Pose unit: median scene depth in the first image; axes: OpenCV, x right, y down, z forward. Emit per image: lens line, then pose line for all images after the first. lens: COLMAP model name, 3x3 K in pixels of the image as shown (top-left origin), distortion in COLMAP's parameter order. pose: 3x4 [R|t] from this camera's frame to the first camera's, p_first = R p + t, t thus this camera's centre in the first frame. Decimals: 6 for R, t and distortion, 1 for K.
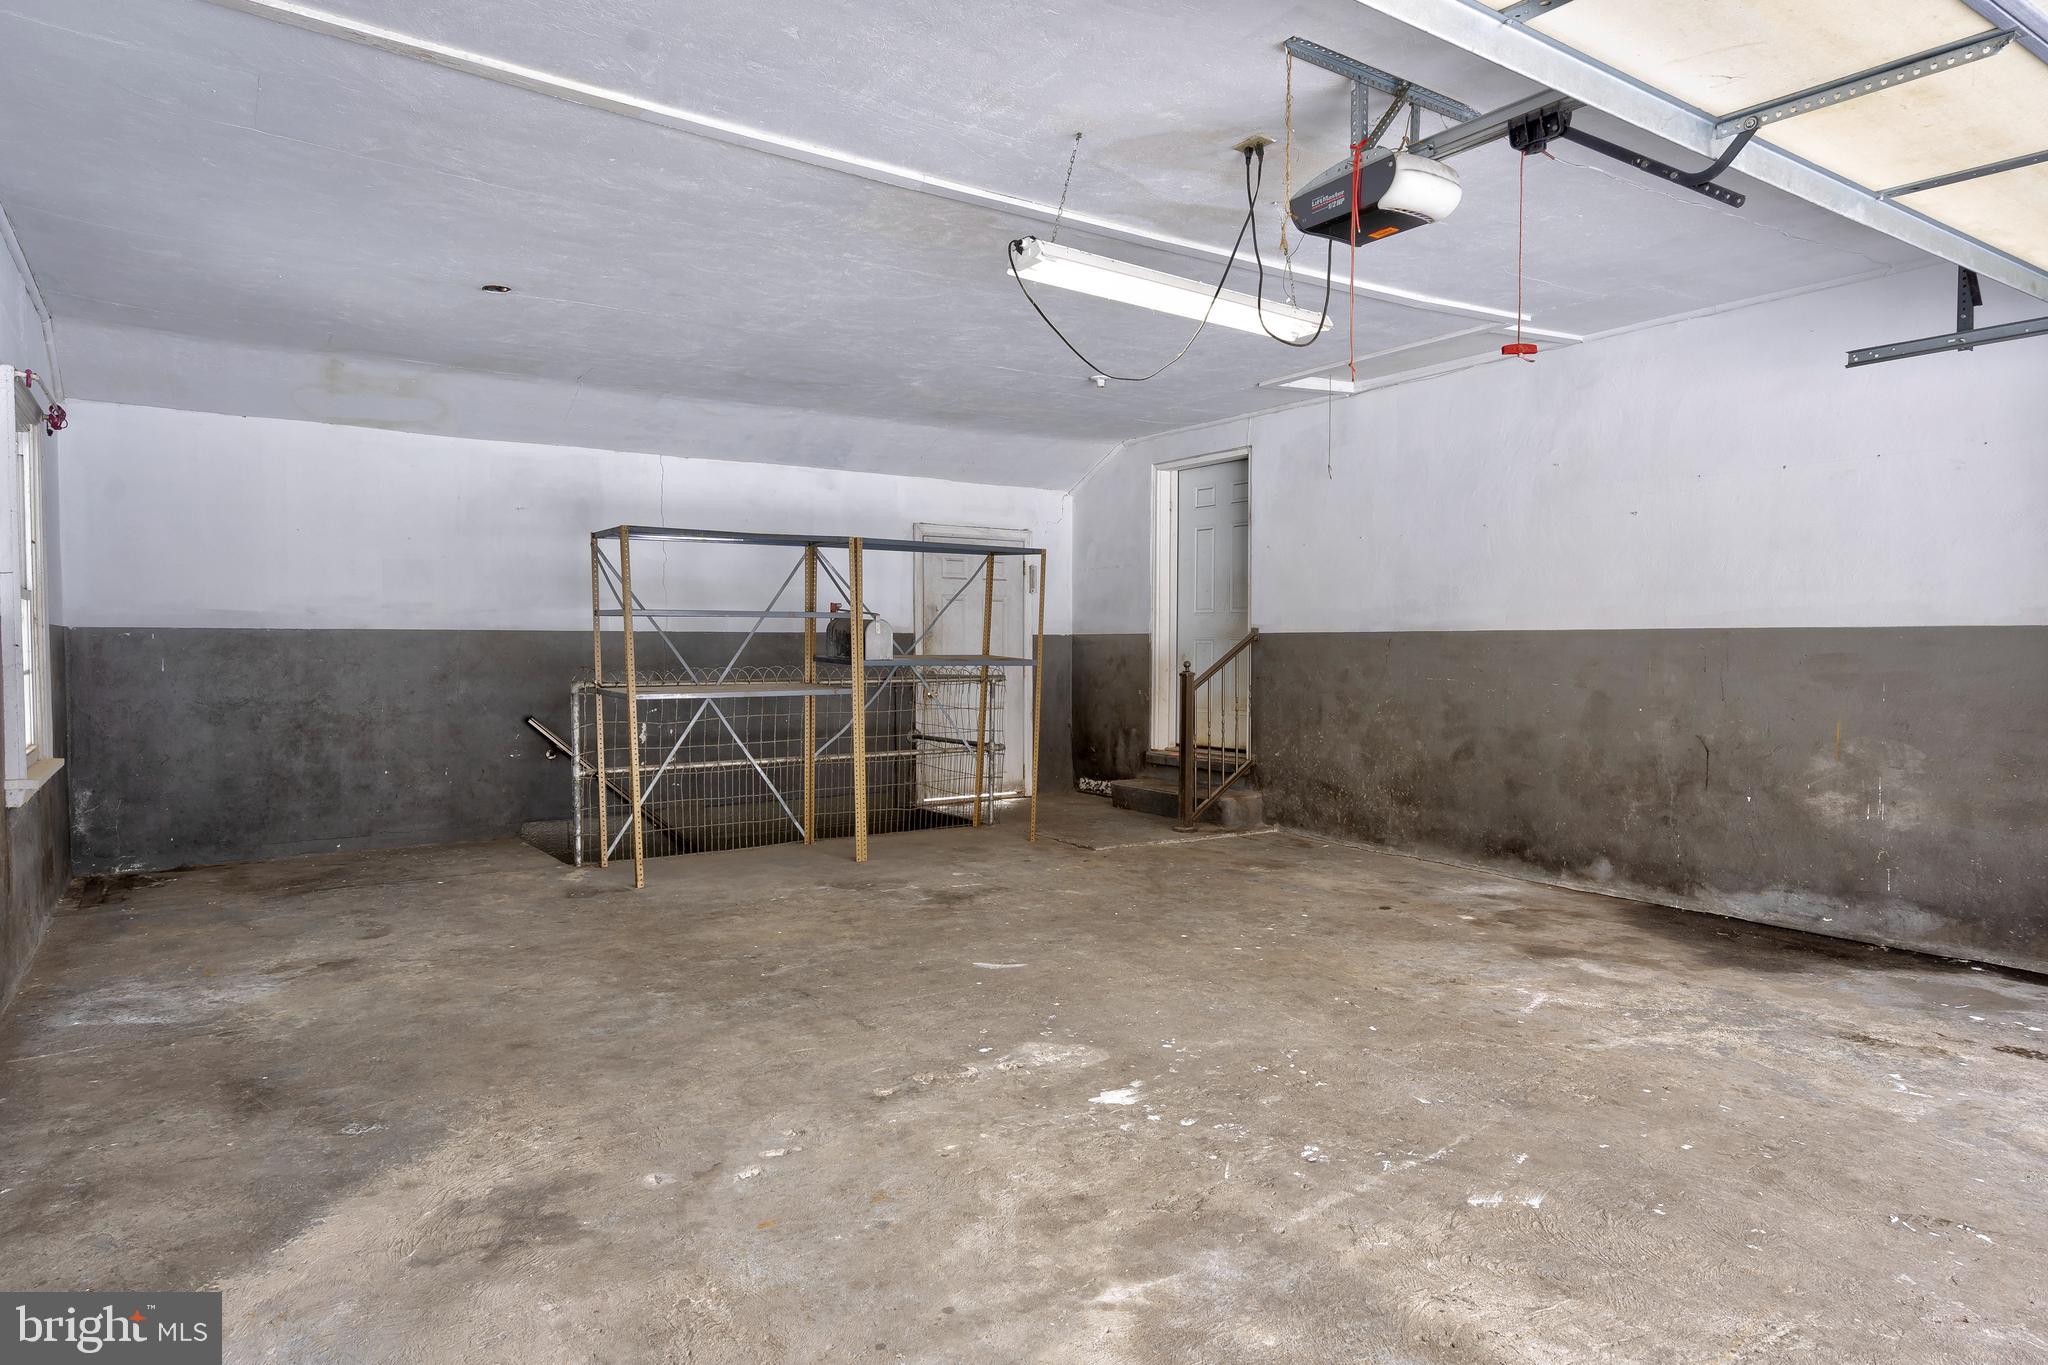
lens RADIAL K [[1220.5, 0, 1024.0], [0, 1220.5, 682.5], [0, 0, 1]] dist [0.008930, 0.000743]
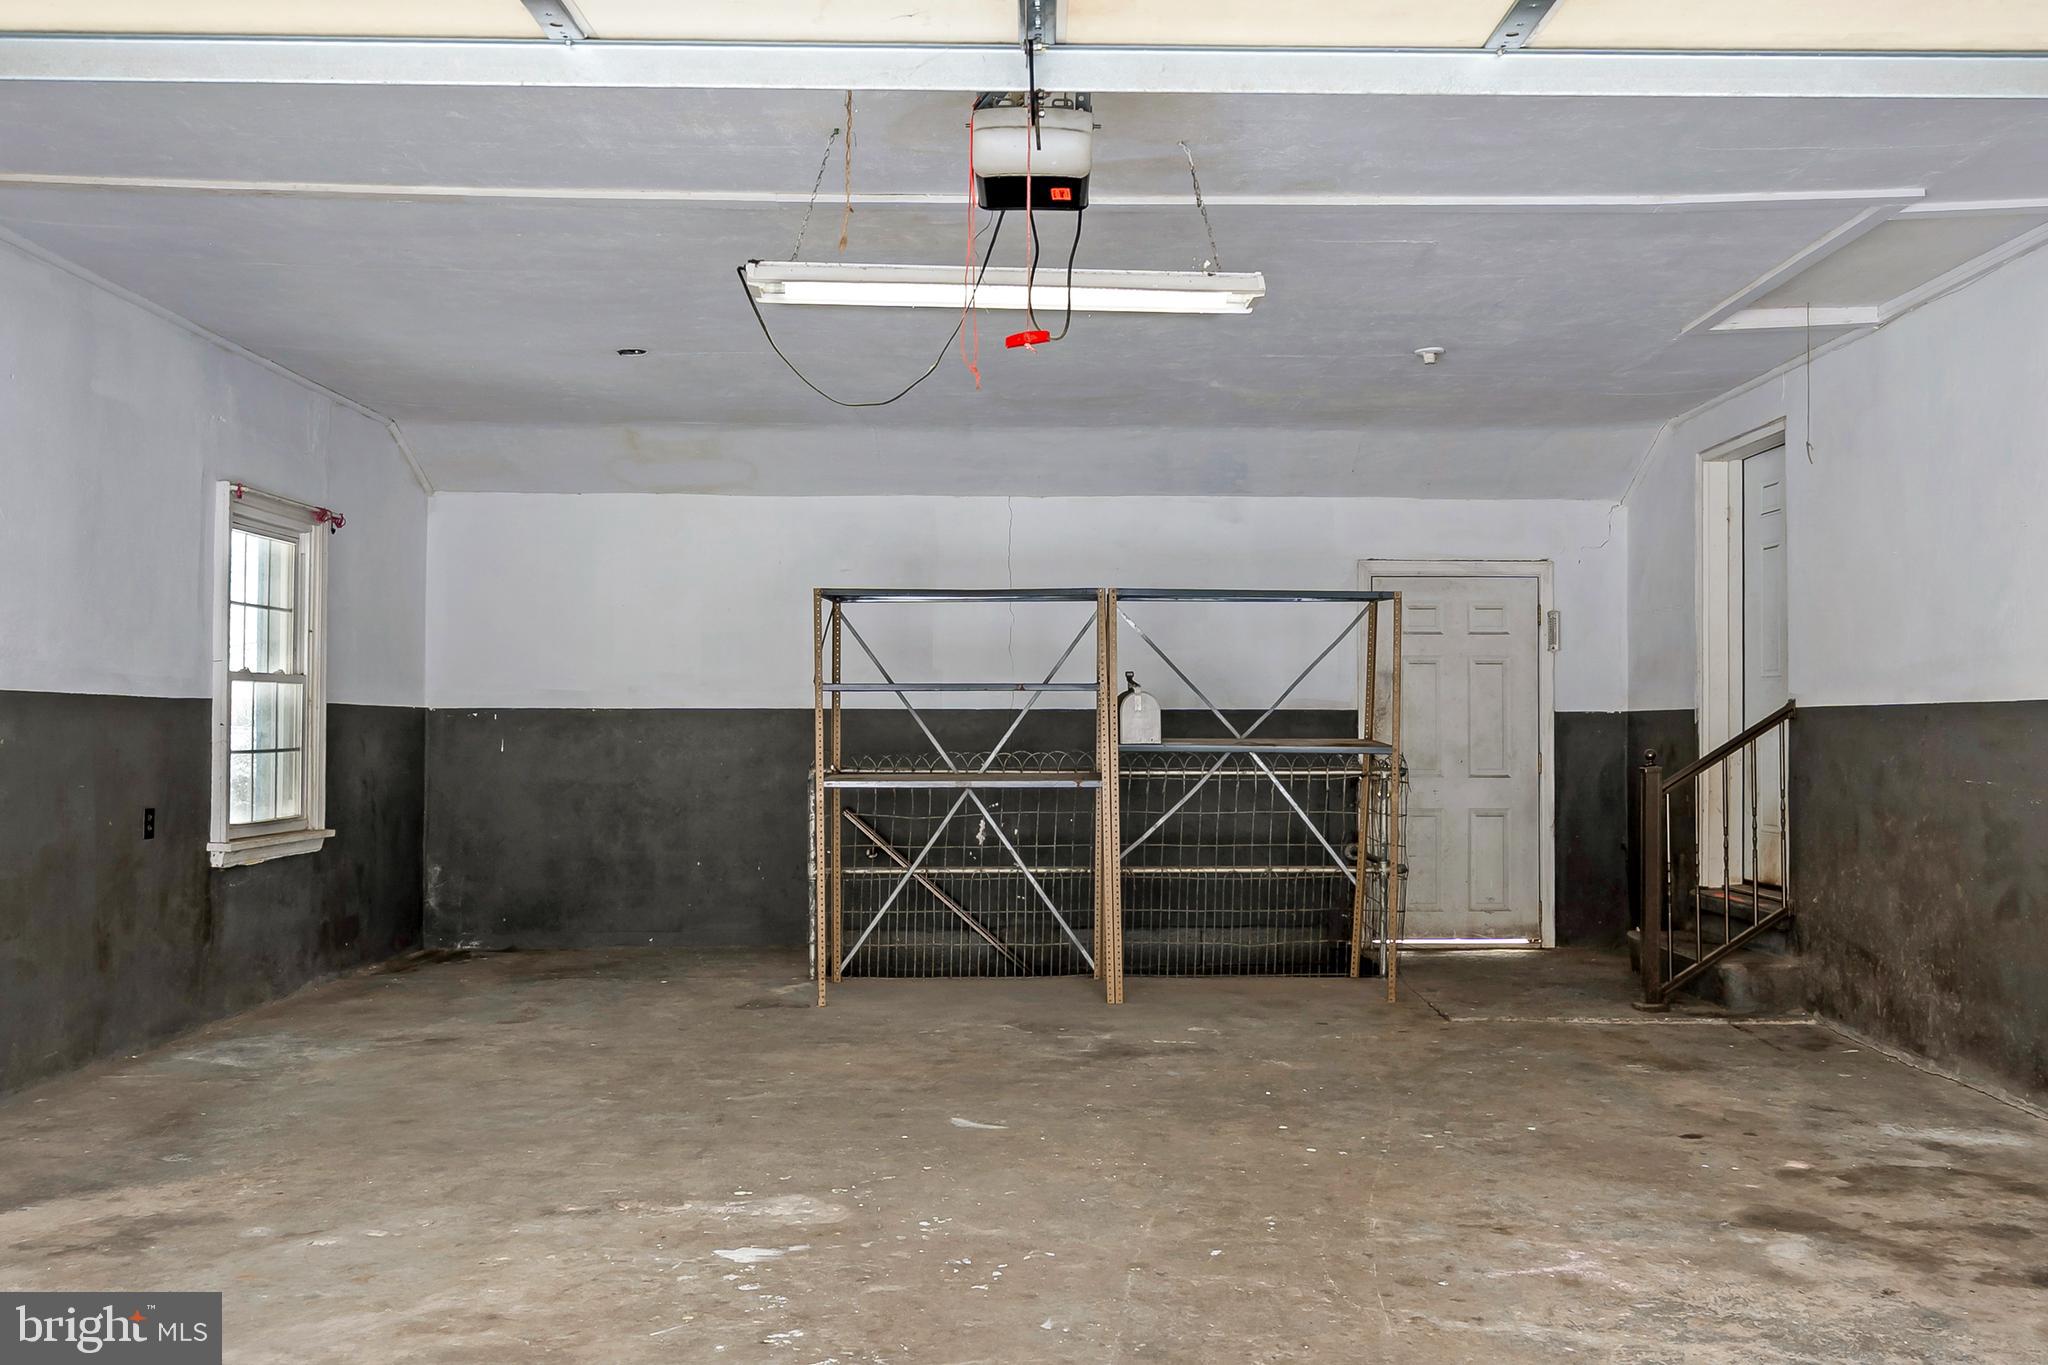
lens RADIAL K [[1728.2, 0, 1024.0], [0, 1728.2, 682.5], [0, 0, 1]] dist [-0.001248, -0.002186]
pose [[0.840689, -0.013618, -0.541347, 0.412330], [-0.017658, 0.998463, -0.052539, 0.001316], [0.541230, 0.053728, 0.839156, 0.035058]]
